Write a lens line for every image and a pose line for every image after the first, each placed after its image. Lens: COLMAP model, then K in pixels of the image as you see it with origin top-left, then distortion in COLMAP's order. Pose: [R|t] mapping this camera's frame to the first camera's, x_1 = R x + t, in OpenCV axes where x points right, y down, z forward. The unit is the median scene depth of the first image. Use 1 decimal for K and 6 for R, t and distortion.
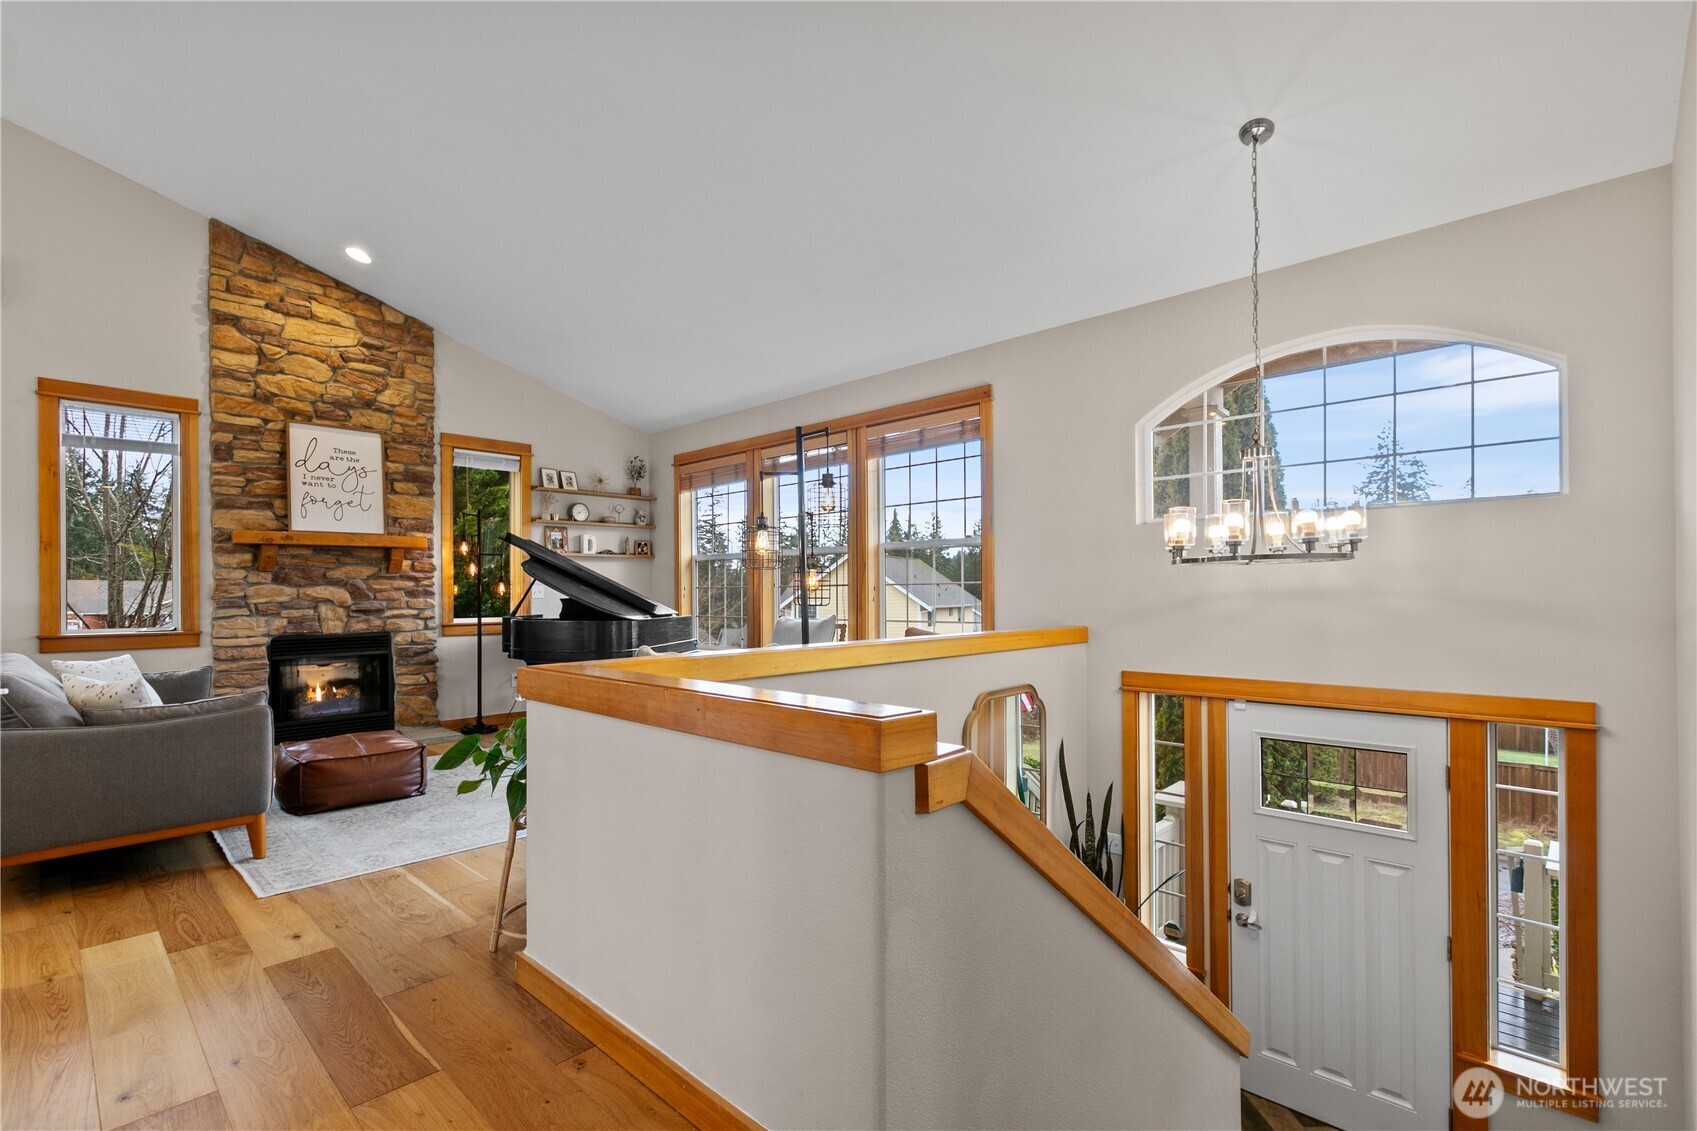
lens RADIAL K [[777.2, 0, 845.2], [0, 777.2, 593.0], [0, 0, 1]] dist [-0.000780, -0.001280]
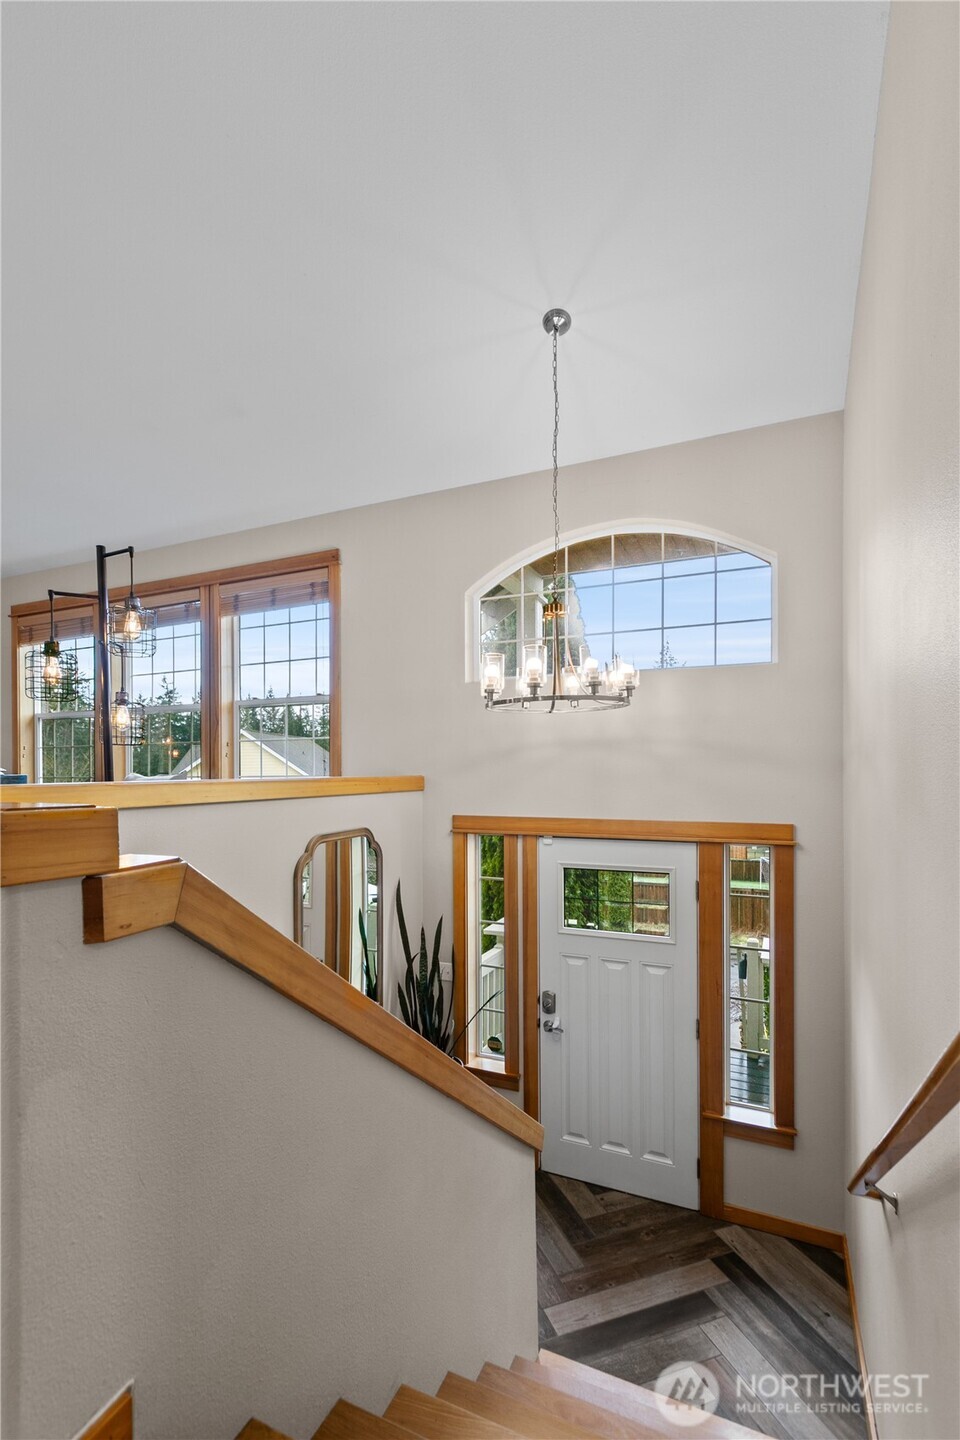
lens RADIAL K [[665.4, 0, 483.1], [0, 665.4, 780.3], [0, 0, 1]] dist [0.000481, -0.000141]
pose [[0.942651, -0.001679, 0.333777, 0.087174], [-0.001759, 0.999948, 0.009997, 0.044448], [-0.333776, -0.010011, 0.942599, 0.100686]]
